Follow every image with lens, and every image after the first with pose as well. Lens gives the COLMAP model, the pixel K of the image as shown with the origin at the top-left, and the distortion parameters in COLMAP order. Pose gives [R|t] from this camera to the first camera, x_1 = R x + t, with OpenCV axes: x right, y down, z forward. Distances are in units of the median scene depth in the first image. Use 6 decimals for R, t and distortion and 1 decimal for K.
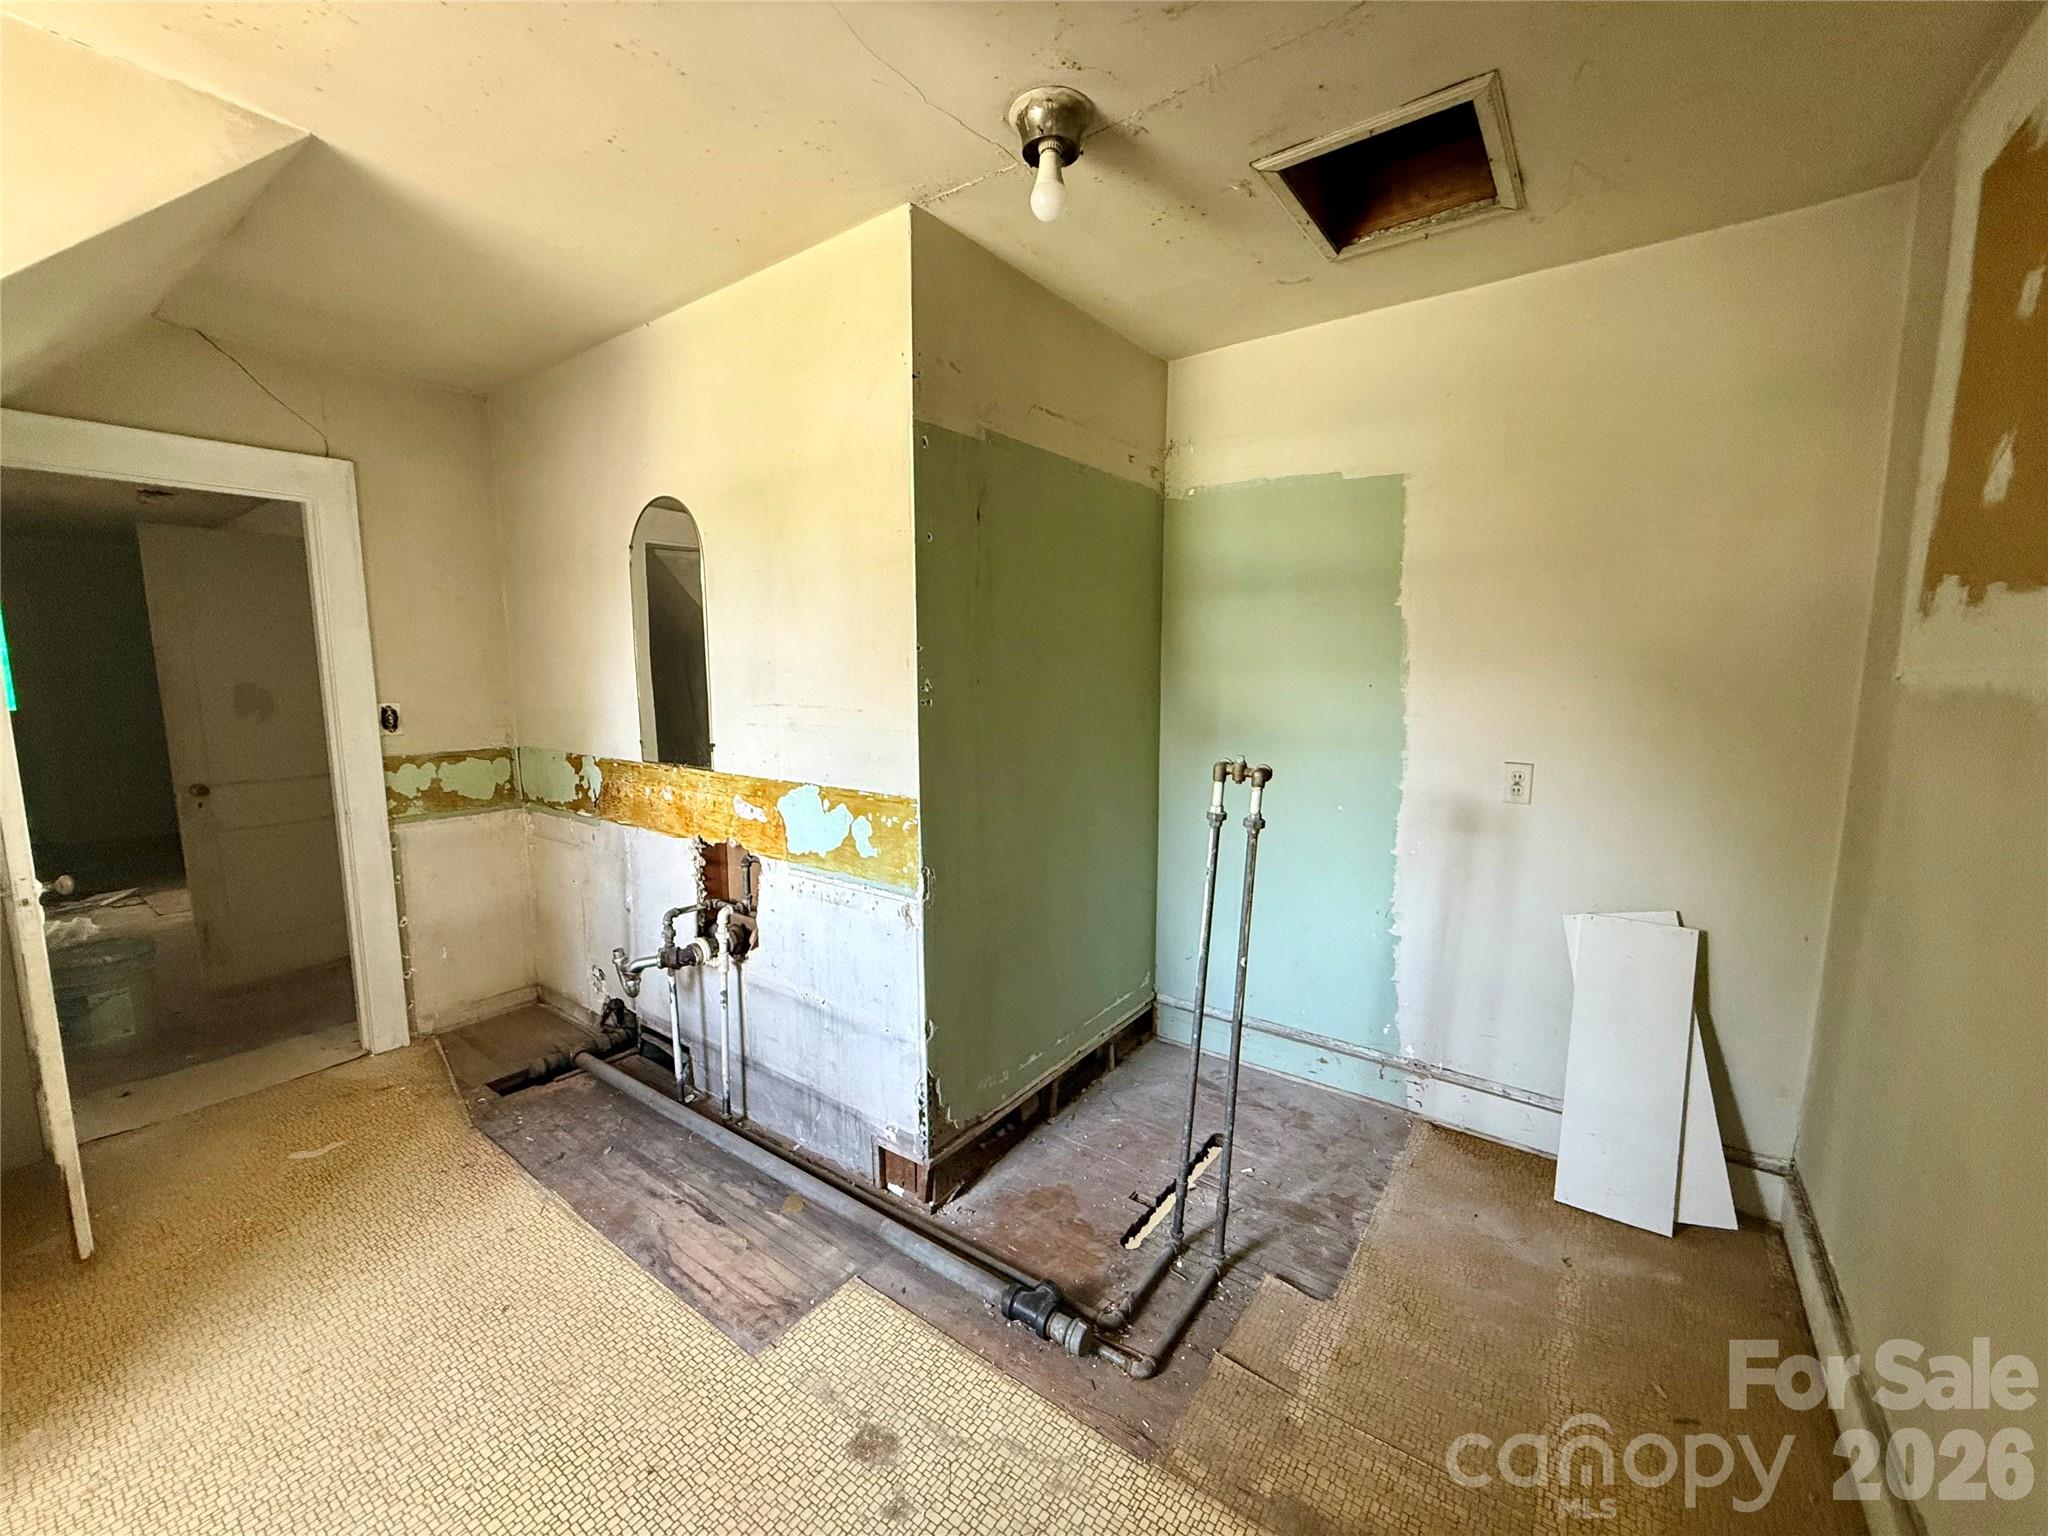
lens RADIAL K [[815.4, 0, 1020.3], [0, 815.4, 767.9], [0, 0, 1]] dist [0.000274, 0.000067]
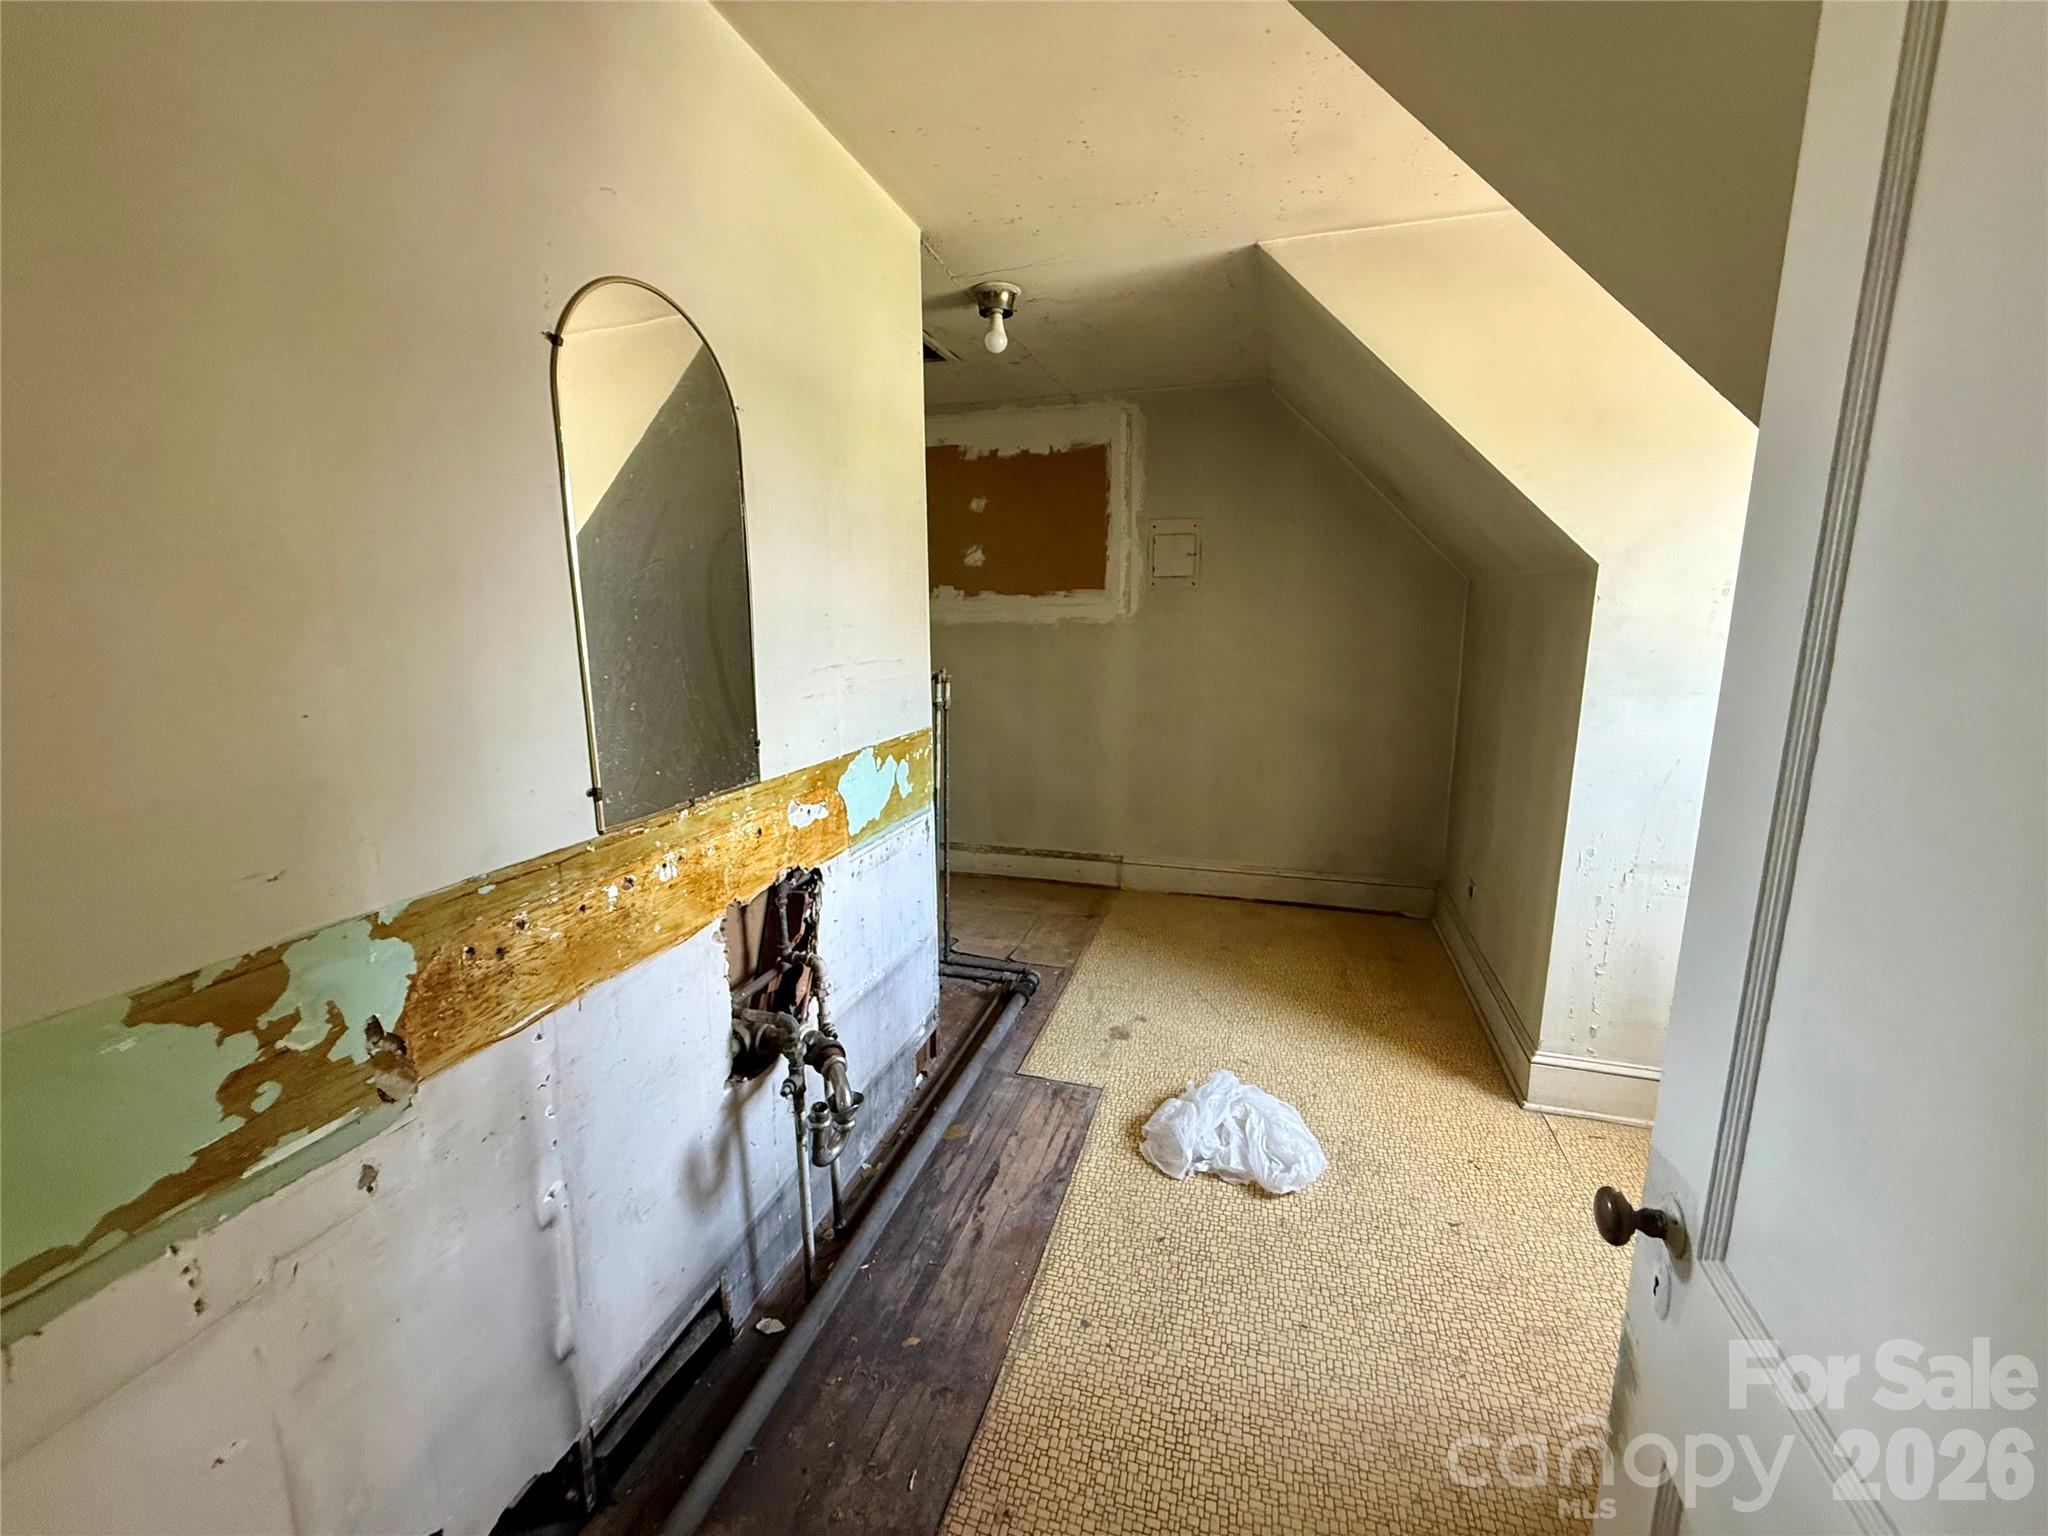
lens RADIAL K [[815.4, 0, 1020.3], [0, 815.4, 767.9], [0, 0, 1]] dist [0.000274, 0.000067]
pose [[-0.331799, -0.171972, 0.927543, -1.107670], [0.125841, 0.966387, 0.224189, -0.134530], [-0.934919, 0.191109, -0.299005, 1.053776]]
